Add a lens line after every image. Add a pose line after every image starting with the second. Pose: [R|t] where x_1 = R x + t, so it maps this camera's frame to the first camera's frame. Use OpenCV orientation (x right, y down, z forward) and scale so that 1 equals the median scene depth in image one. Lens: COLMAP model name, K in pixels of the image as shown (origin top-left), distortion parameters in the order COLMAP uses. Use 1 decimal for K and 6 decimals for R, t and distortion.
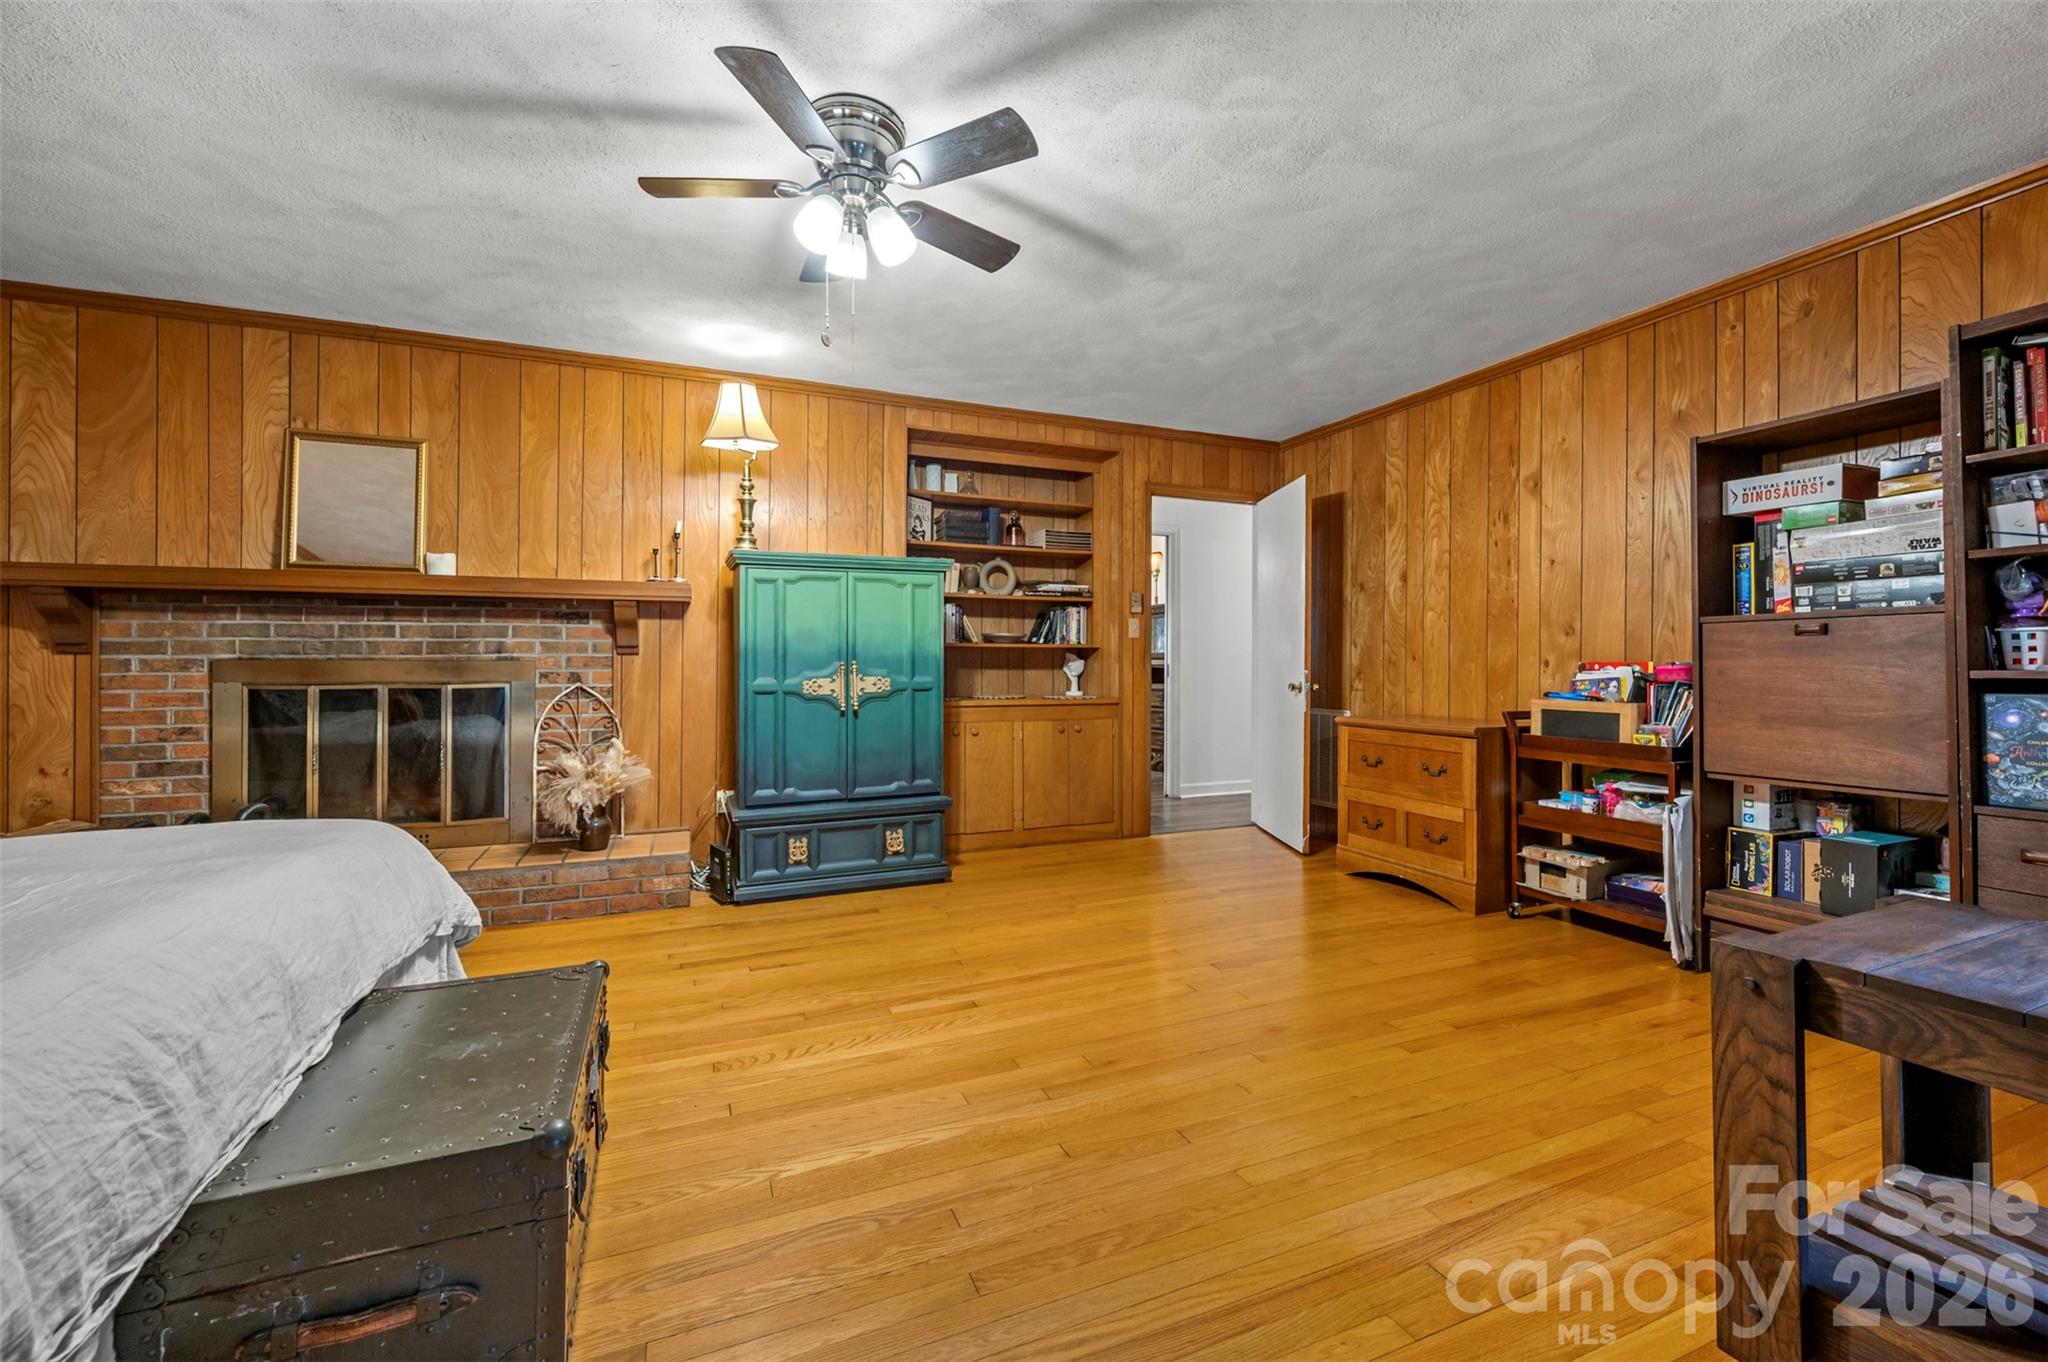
lens RADIAL K [[821.4, 0, 1027.5], [0, 821.4, 667.7], [0, 0, 1]] dist [-0.001381, -0.000209]
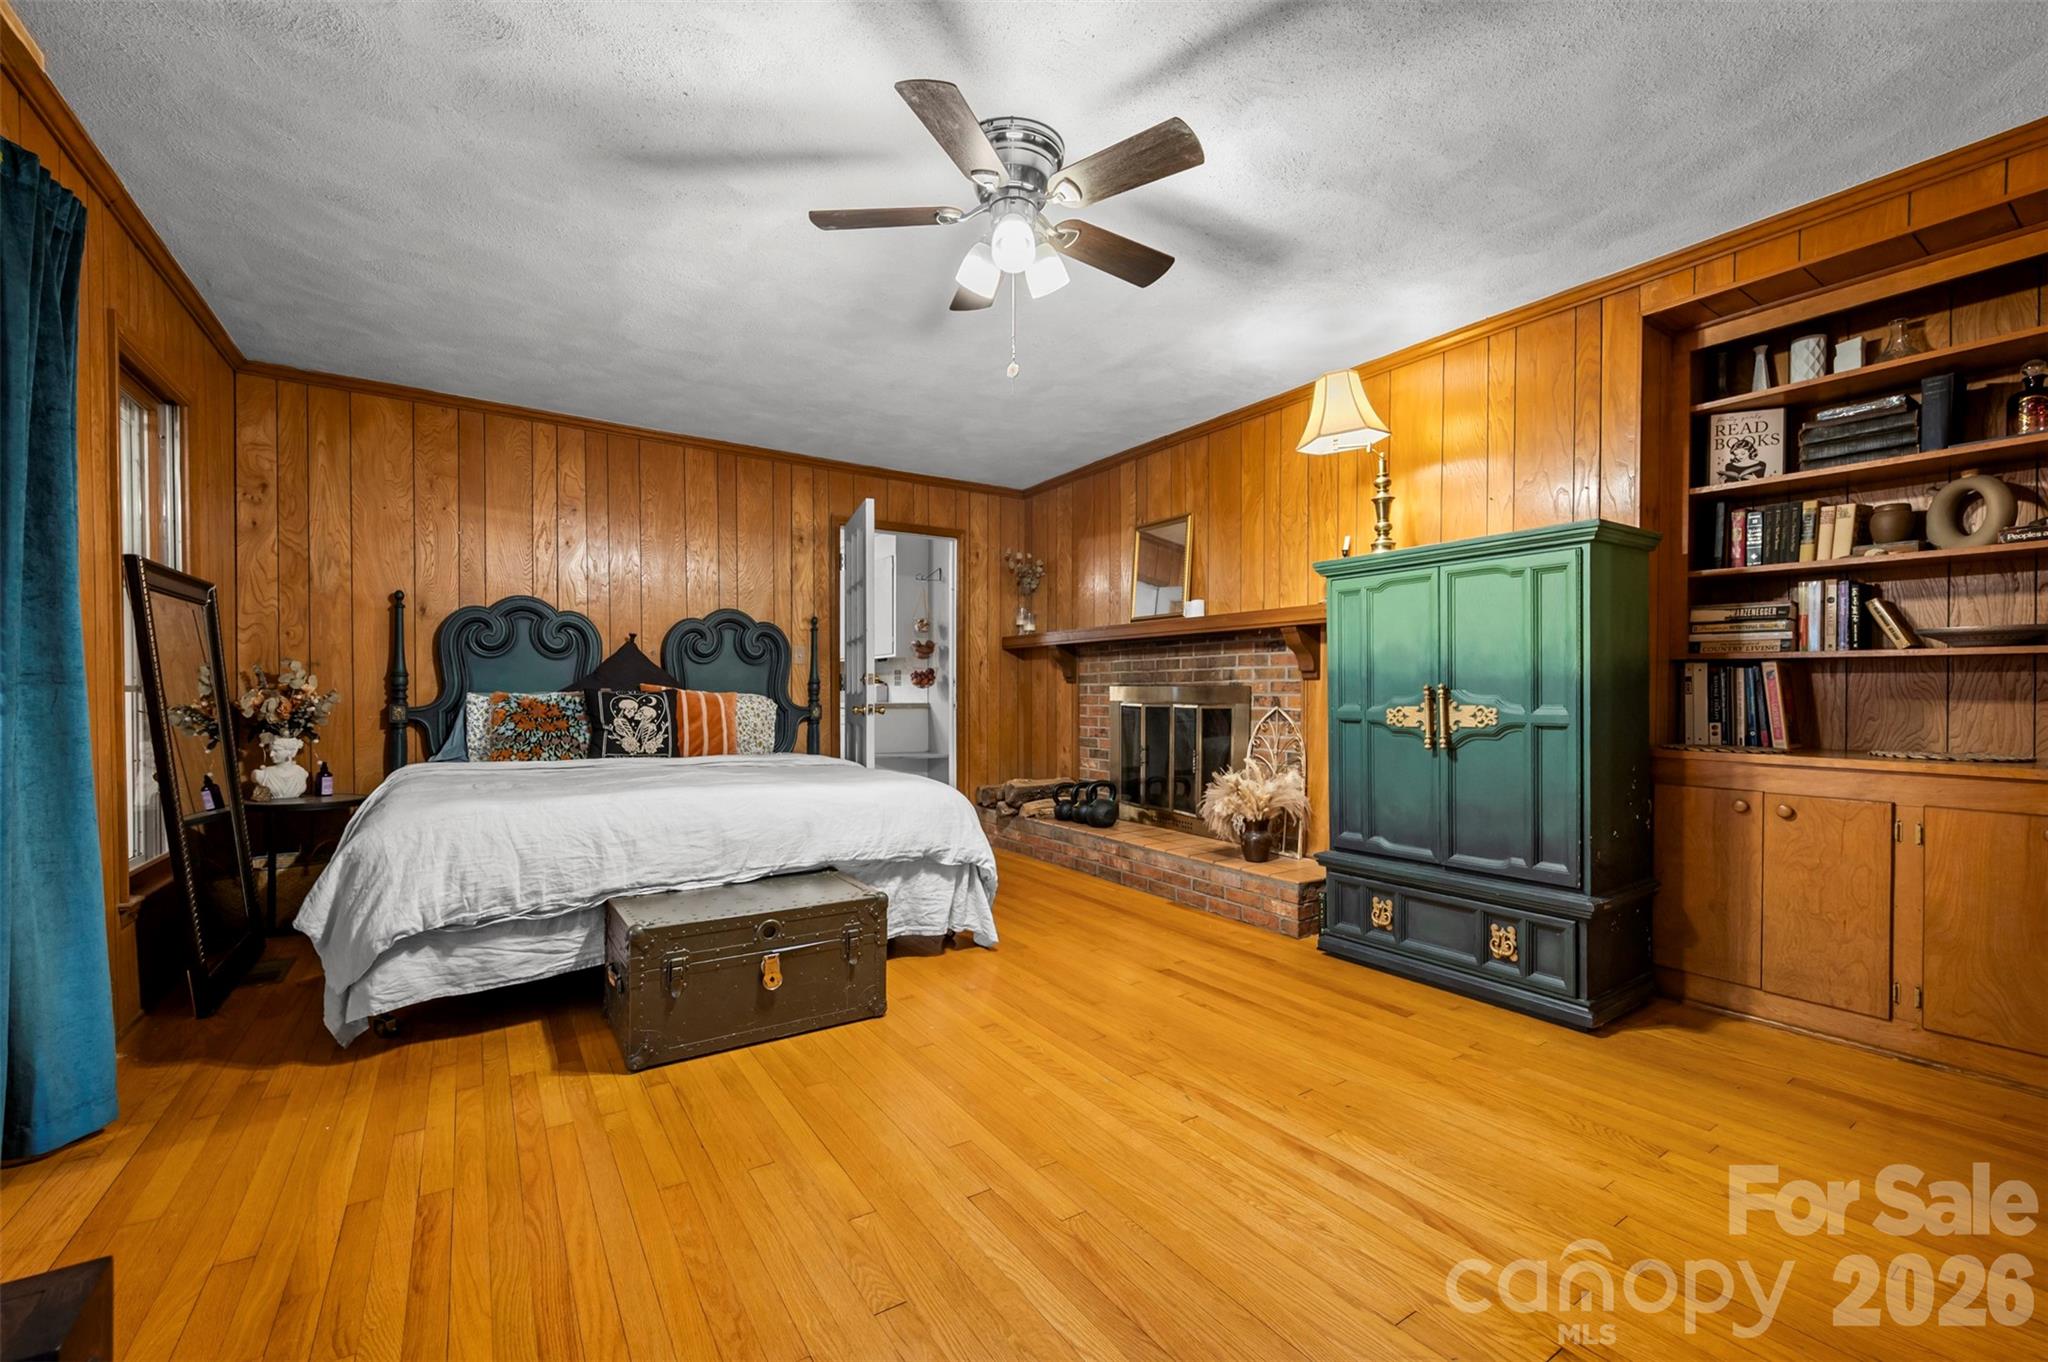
lens RADIAL K [[839.8, 0, 1028.4], [0, 839.8, 701.3], [0, 0, 1]] dist [0.001098, 0.000035]
pose [[0.188674, 0.012964, -0.981954, 0.470444], [-0.007396, 0.999903, 0.011780, 0.001401], [0.982012, 0.005040, 0.188752, 0.475610]]
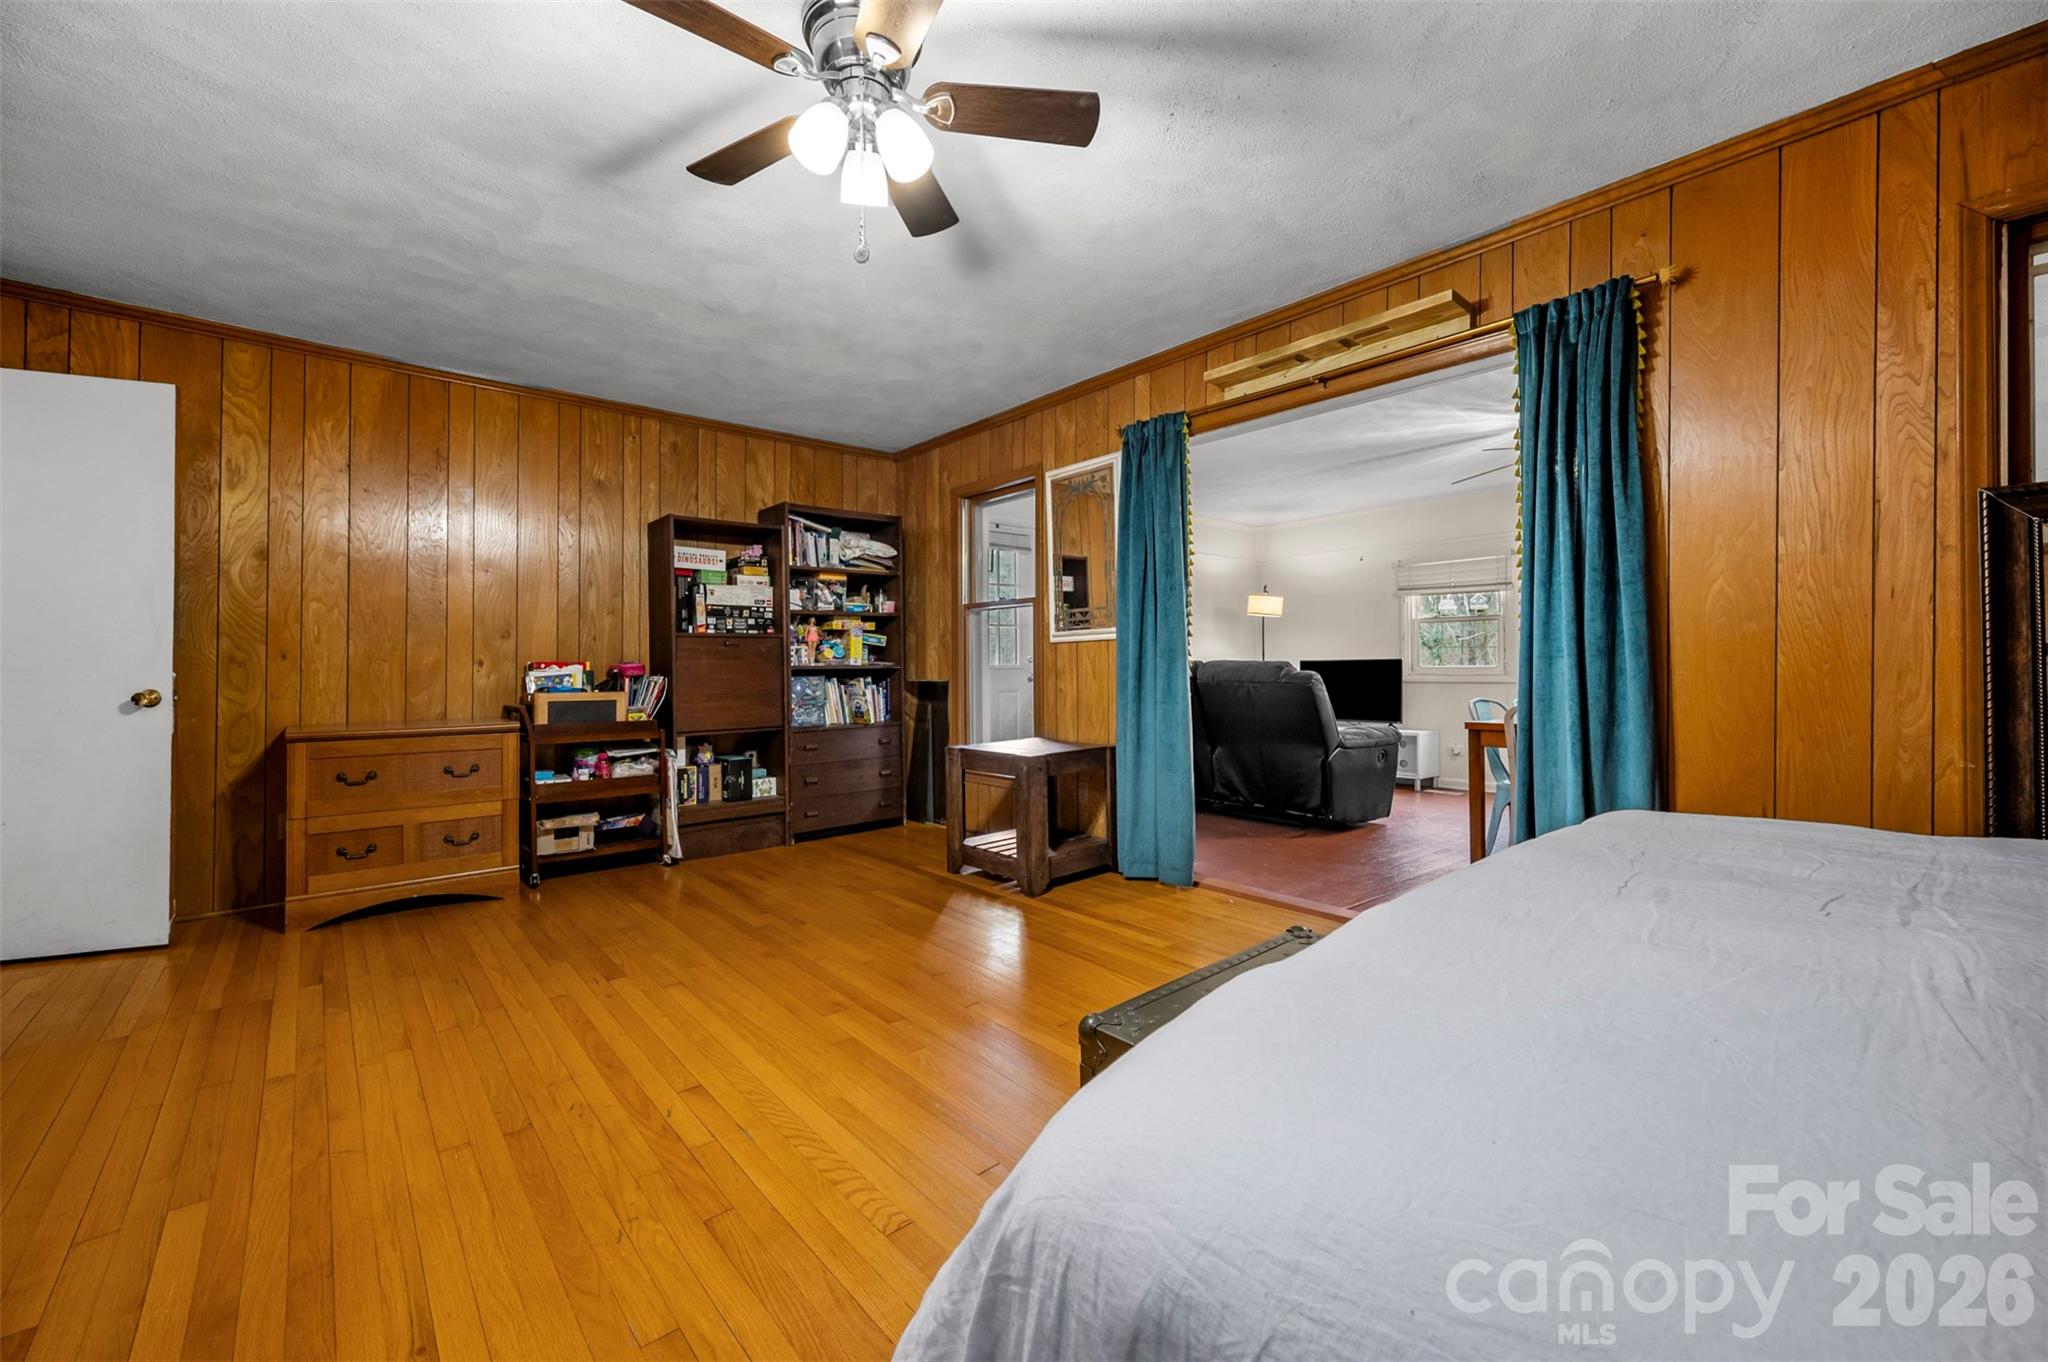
lens RADIAL K [[821.4, 0, 1027.5], [0, 821.4, 667.7], [0, 0, 1]] dist [-0.001381, -0.000209]
pose [[-0.319653, -0.001658, 0.947533, -0.625198], [0.007949, 0.999959, 0.004431, 0.002160], [-0.947501, 0.008948, -0.319627, 0.642268]]
